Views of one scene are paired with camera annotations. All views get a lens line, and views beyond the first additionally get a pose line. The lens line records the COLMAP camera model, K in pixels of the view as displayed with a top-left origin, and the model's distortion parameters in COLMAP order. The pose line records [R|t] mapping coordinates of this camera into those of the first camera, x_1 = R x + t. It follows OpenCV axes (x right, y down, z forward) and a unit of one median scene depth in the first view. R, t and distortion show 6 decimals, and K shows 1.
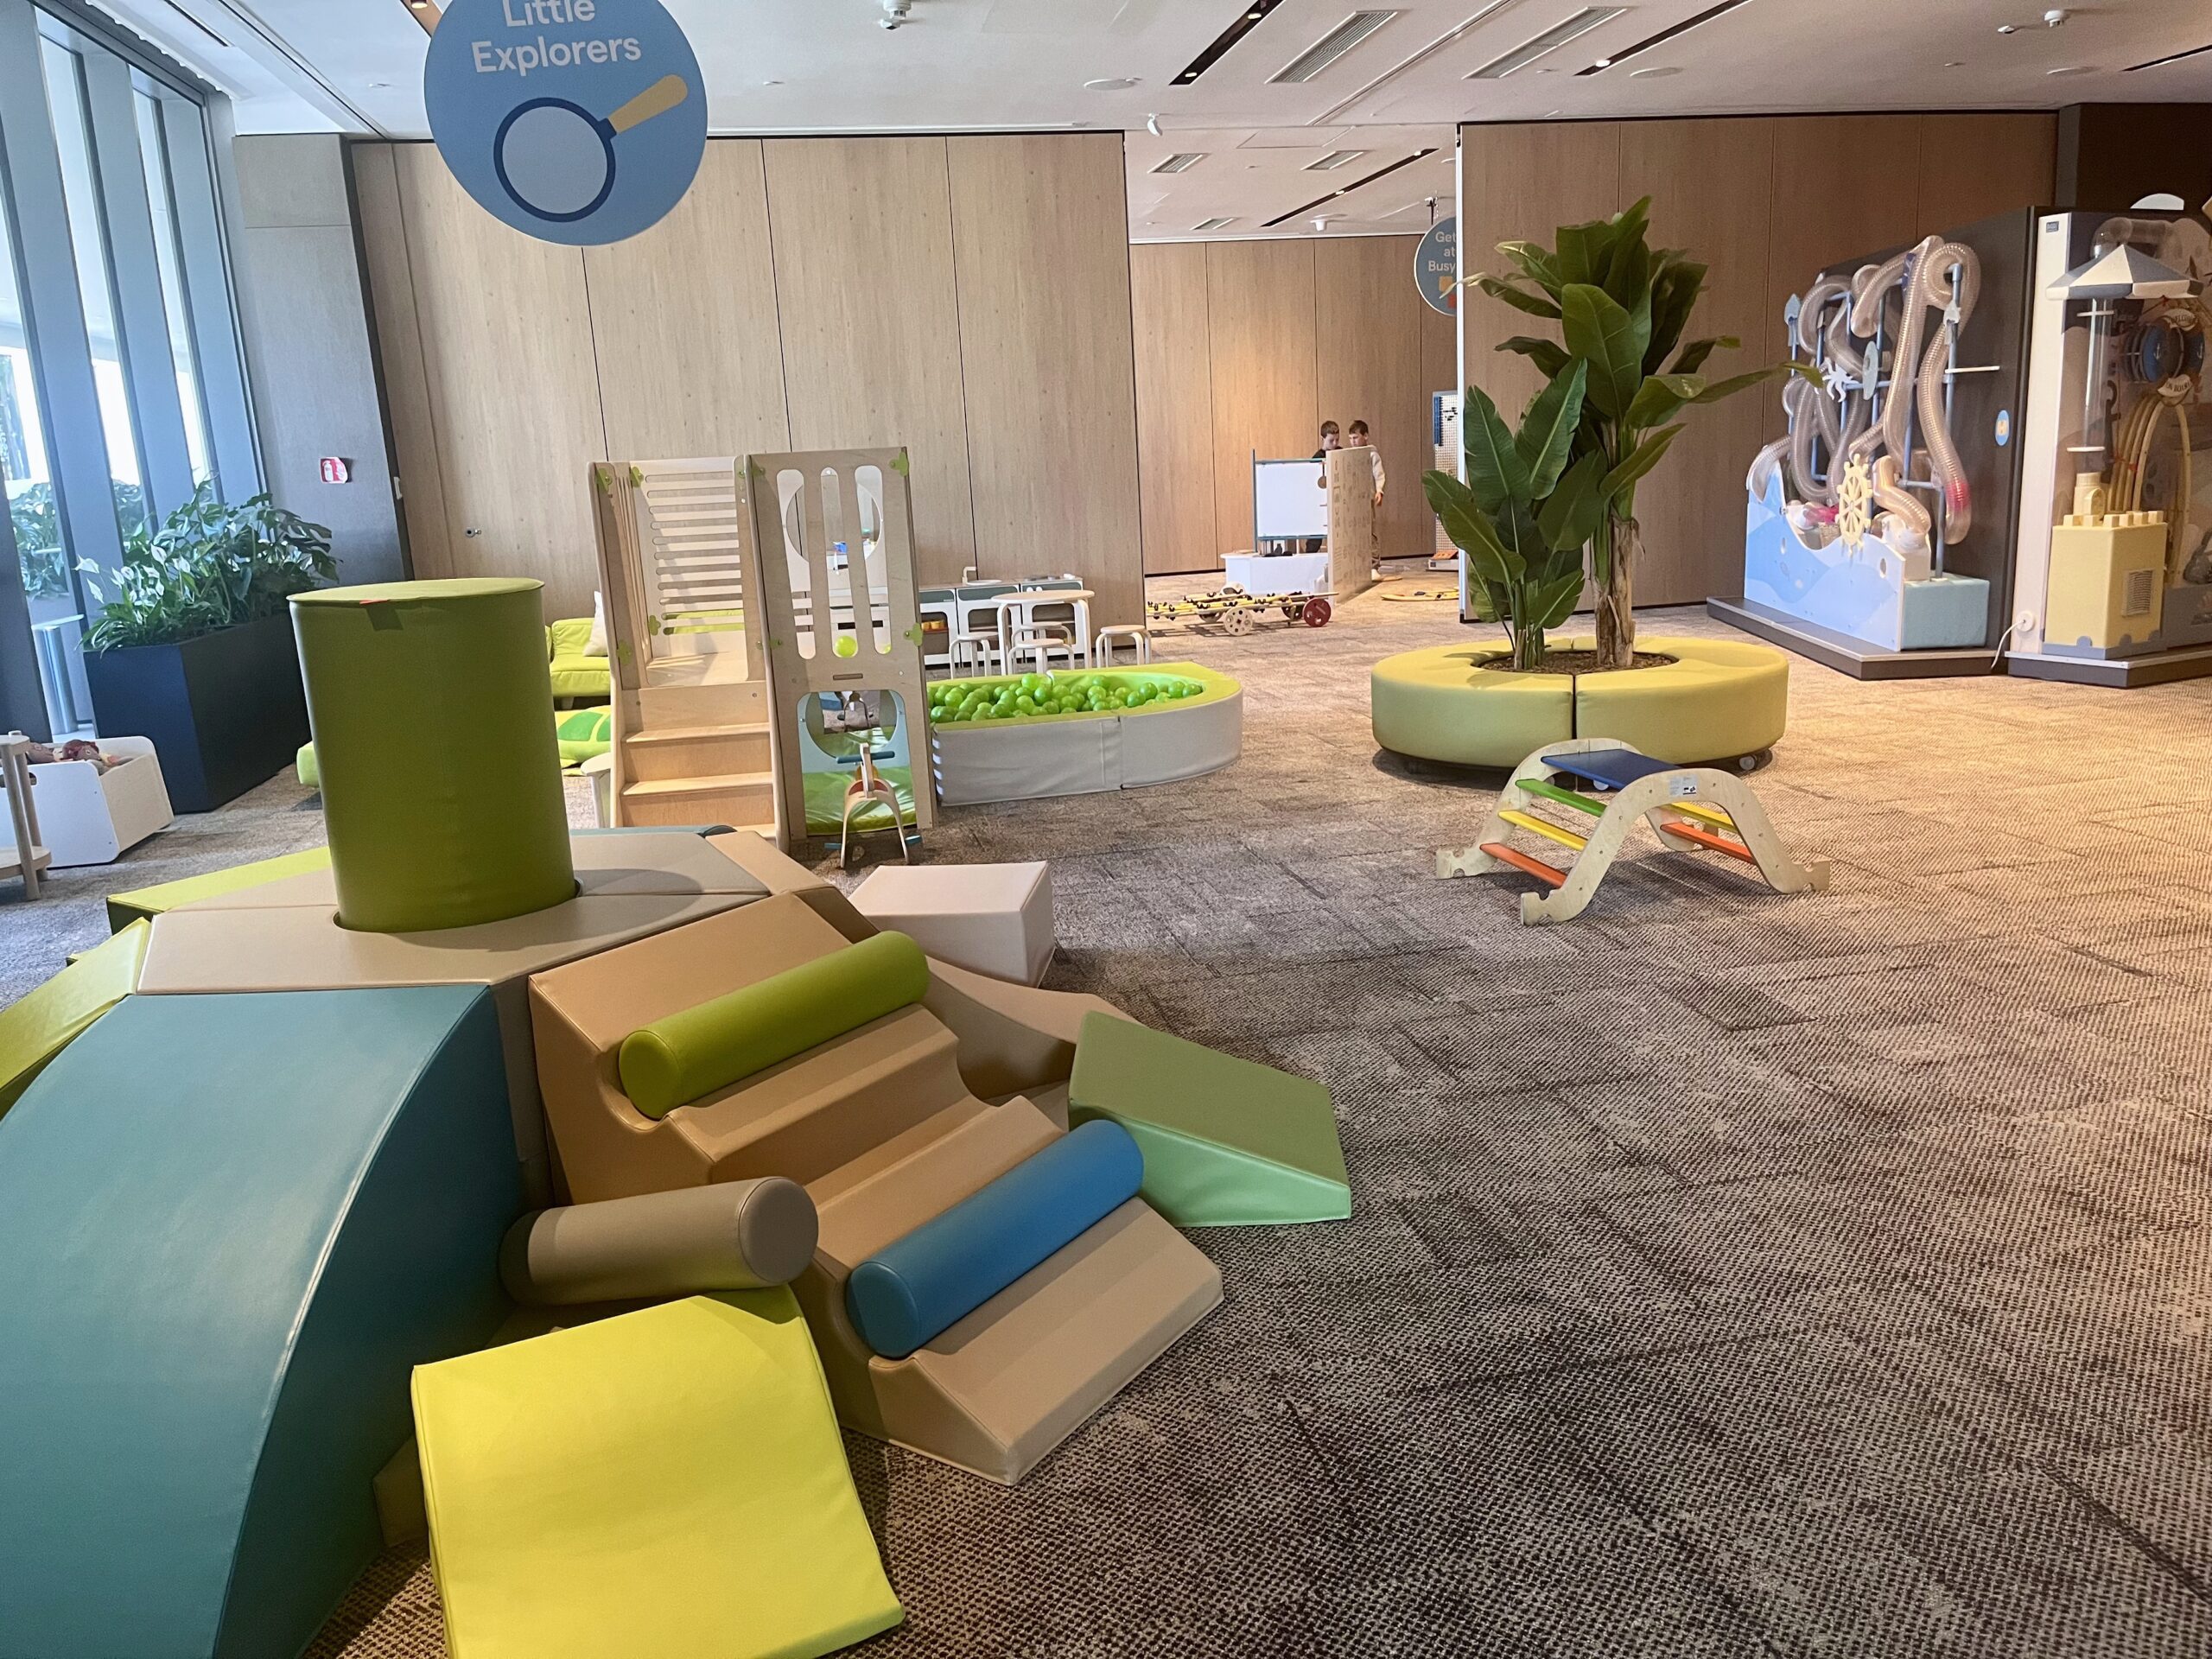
lens RADIAL K [[1672.5, 0, 1100.9], [0, 1672.5, 837.4], [0, 0, 1]] dist [0.050898, -0.067375]
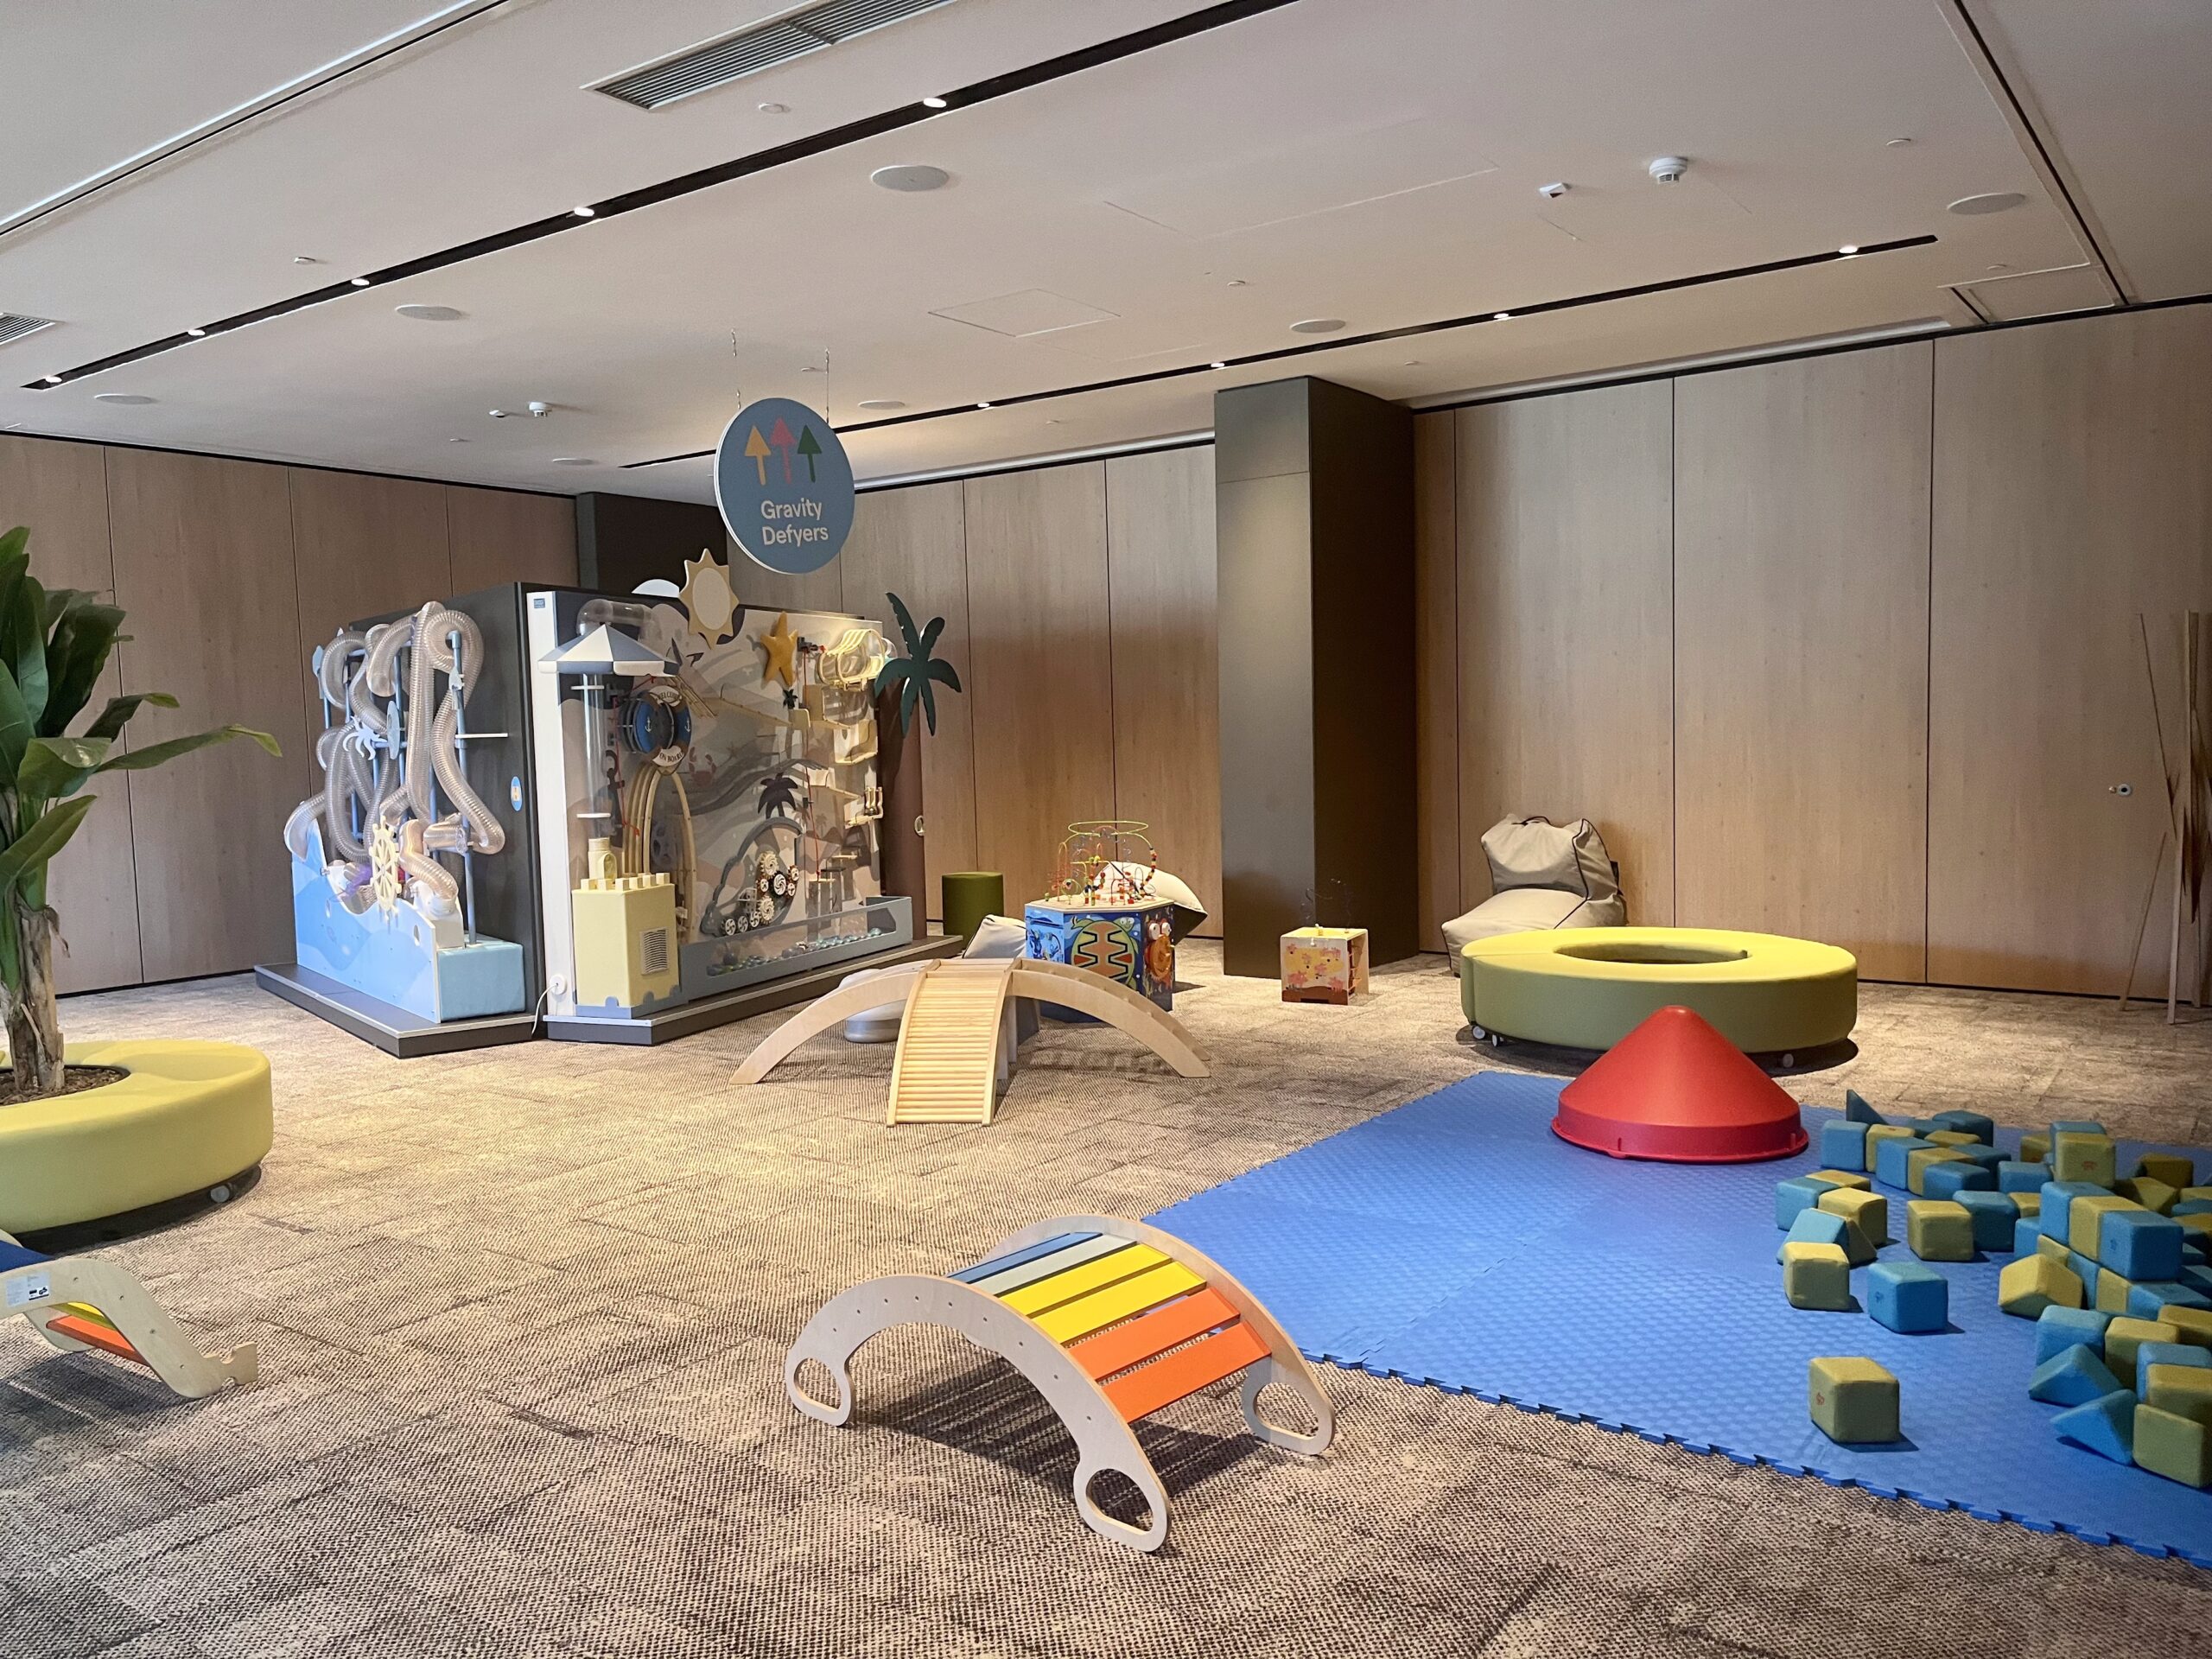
lens RADIAL K [[1672.5, 0, 1113.9], [0, 1672.5, 848.5], [0, 0, 1]] dist [0.050898, -0.067375]
pose [[0.724581, -0.016889, 0.688983, 0.109856], [0.145055, 0.981044, -0.128501, -0.033489], [-0.673752, 0.193050, 0.713295, 0.064489]]
